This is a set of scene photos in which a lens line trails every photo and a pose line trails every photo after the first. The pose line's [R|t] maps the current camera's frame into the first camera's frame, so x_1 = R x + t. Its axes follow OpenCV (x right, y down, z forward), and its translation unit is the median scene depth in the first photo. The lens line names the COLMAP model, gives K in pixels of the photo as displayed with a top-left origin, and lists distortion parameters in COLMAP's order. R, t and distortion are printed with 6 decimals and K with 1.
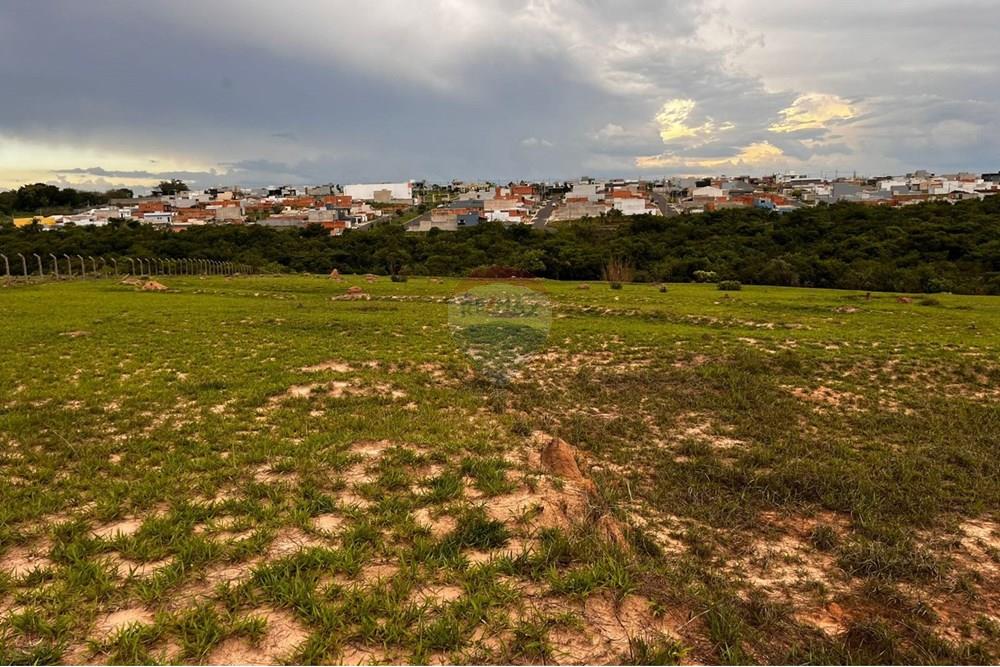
lens RADIAL K [[750.6, 0, 502.8], [0, 750.6, 331.3], [0, 0, 1]] dist [0.013544, -0.021205]
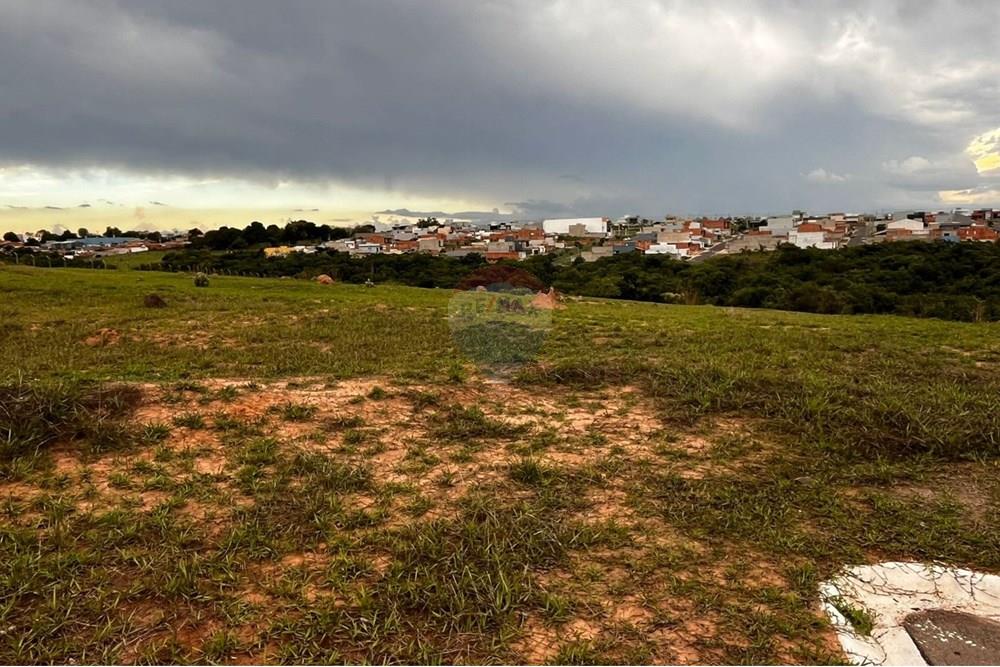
lens RADIAL K [[750.6, 0, 496.1], [0, 750.6, 339.7], [0, 0, 1]] dist [0.013544, -0.021205]
pose [[0.932322, 0.053326, -0.357676, 0.140448], [-0.067698, 0.997319, -0.027771, 0.006321], [0.355236, 0.050105, 0.933433, 0.013414]]
